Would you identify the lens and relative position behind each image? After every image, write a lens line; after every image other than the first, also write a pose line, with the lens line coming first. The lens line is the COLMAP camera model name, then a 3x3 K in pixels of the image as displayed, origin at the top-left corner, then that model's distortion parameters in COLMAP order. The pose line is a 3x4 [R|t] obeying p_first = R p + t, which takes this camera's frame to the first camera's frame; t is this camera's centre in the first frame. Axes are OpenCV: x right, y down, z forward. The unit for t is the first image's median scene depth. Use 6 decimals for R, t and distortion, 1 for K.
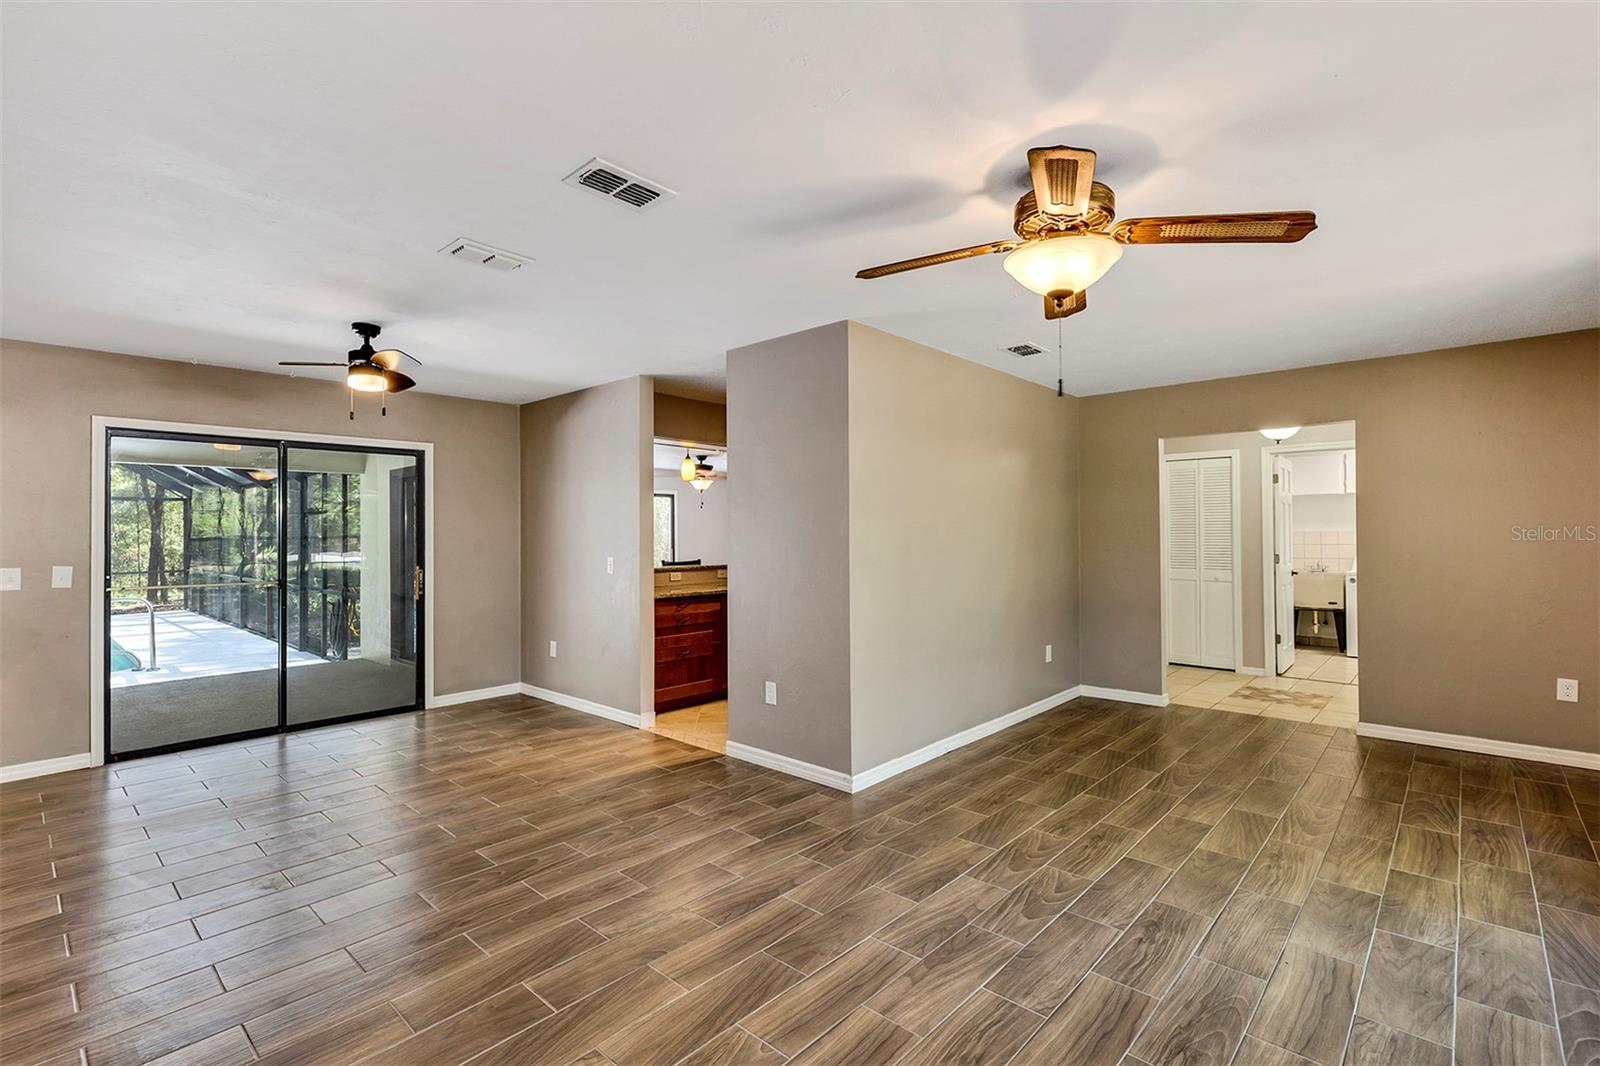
lens RADIAL K [[723.9, 0, 800.0], [0, 723.9, 533.0], [0, 0, 1]] dist [0.002530, 0.000825]
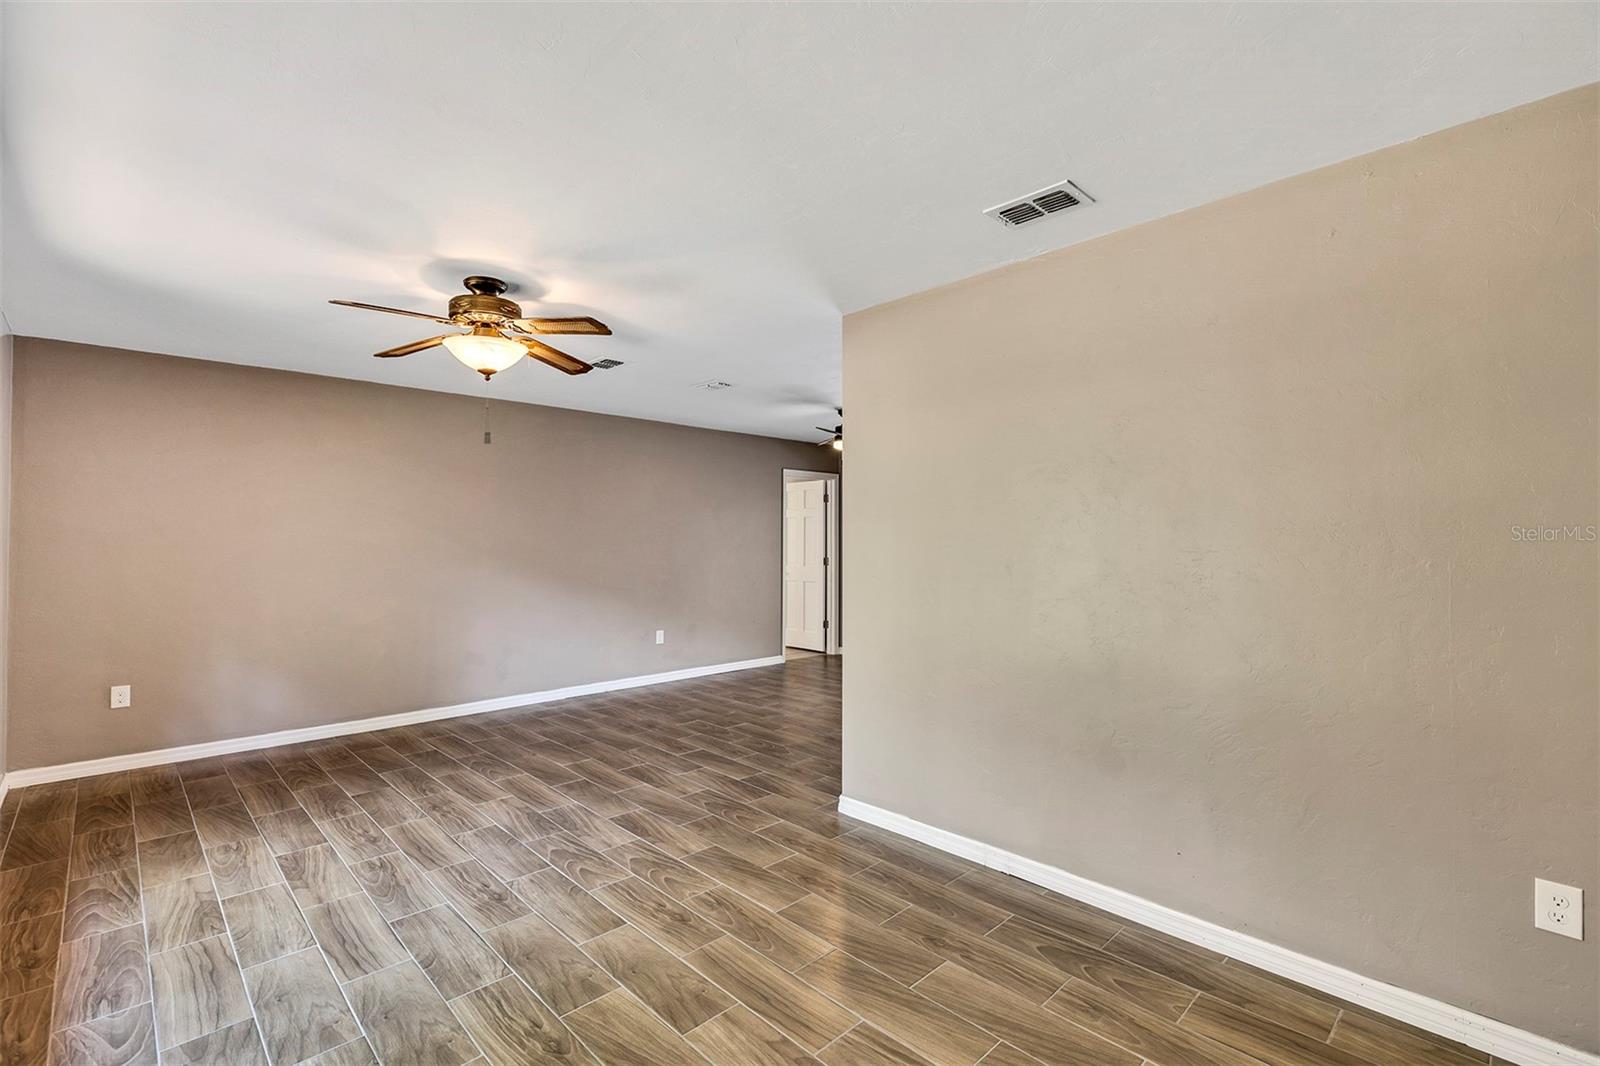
lens RADIAL K [[717.8, 0, 789.9], [0, 717.8, 531.1], [0, 0, 1]] dist [0.004907, 0.000611]
pose [[-0.063514, -0.005400, -0.997966, 1.467228], [0.003955, 0.999976, -0.005662, -0.006584], [0.997973, -0.004306, -0.063491, 1.430740]]
